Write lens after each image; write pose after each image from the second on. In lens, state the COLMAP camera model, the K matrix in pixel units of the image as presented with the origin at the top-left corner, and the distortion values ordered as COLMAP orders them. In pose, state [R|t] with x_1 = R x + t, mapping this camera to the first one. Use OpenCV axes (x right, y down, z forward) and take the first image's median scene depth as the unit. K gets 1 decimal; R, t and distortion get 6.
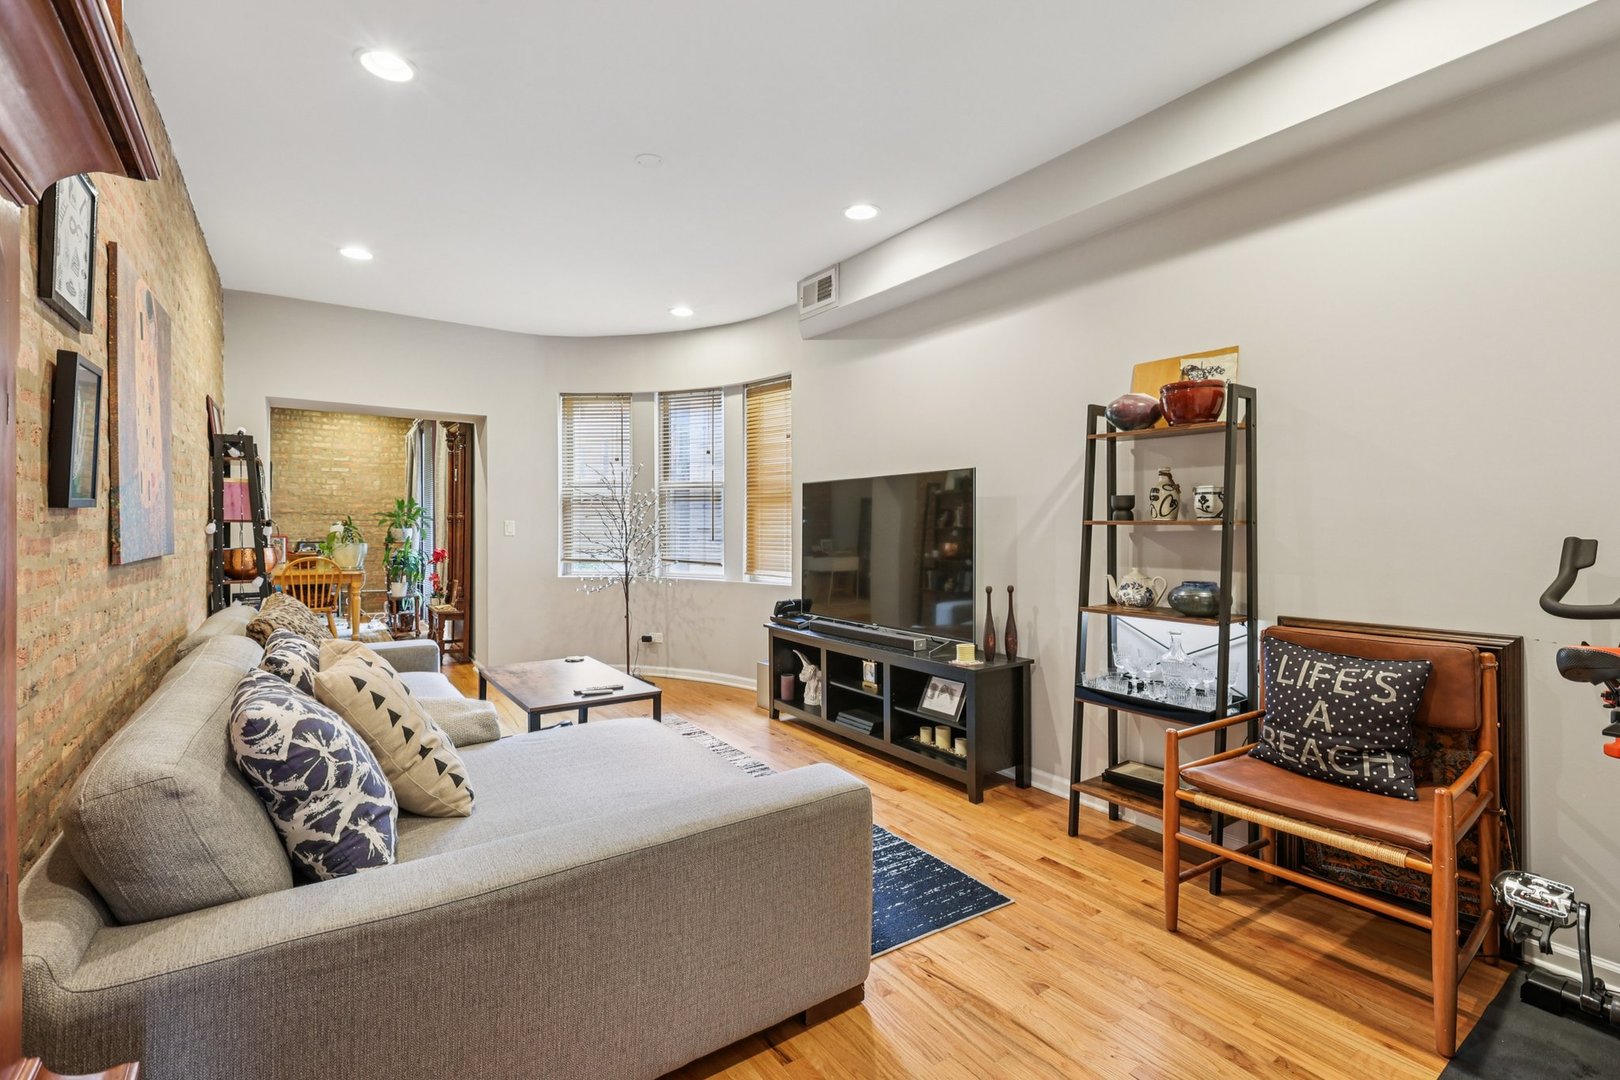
lens RADIAL K [[738.2, 0, 798.9], [0, 738.2, 539.1], [0, 0, 1]] dist [-0.003415, -0.001064]
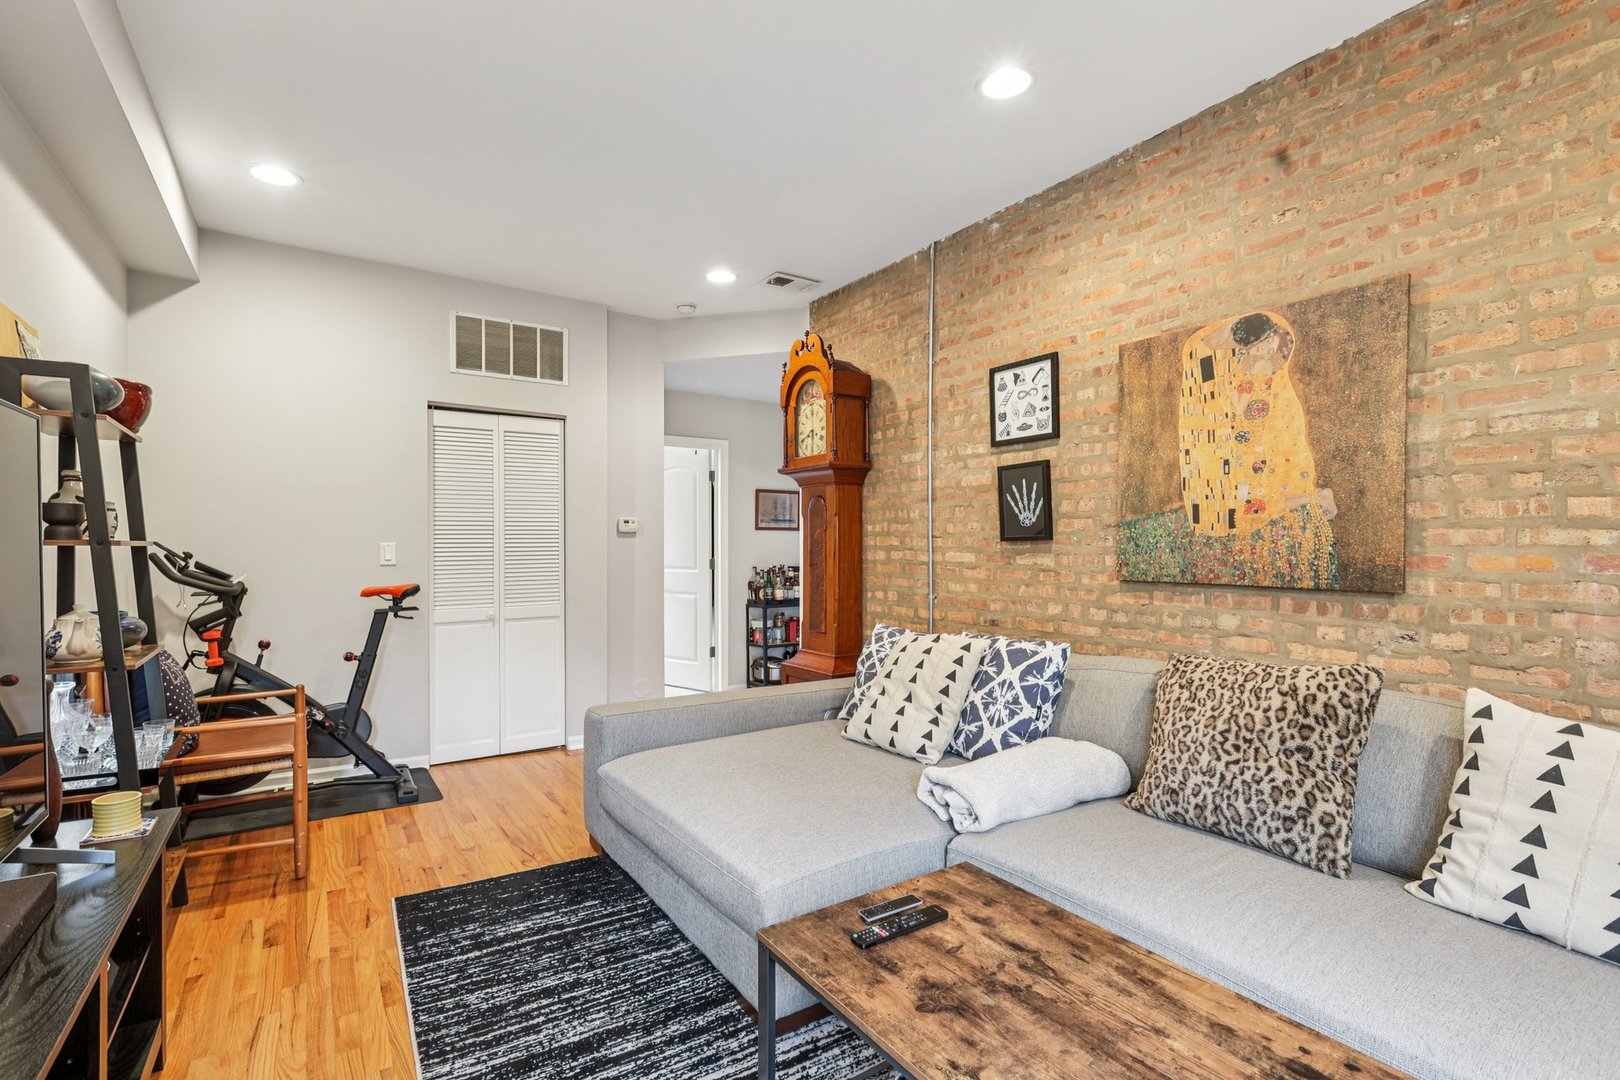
lens RADIAL K [[738.2, 0, 798.9], [0, 738.2, 539.1], [0, 0, 1]] dist [-0.003415, -0.001064]
pose [[-0.999701, -0.003970, 0.024123, -0.287734], [-0.003861, 0.999982, 0.004563, -0.021645], [-0.024141, 0.004469, -0.999699, 1.898248]]
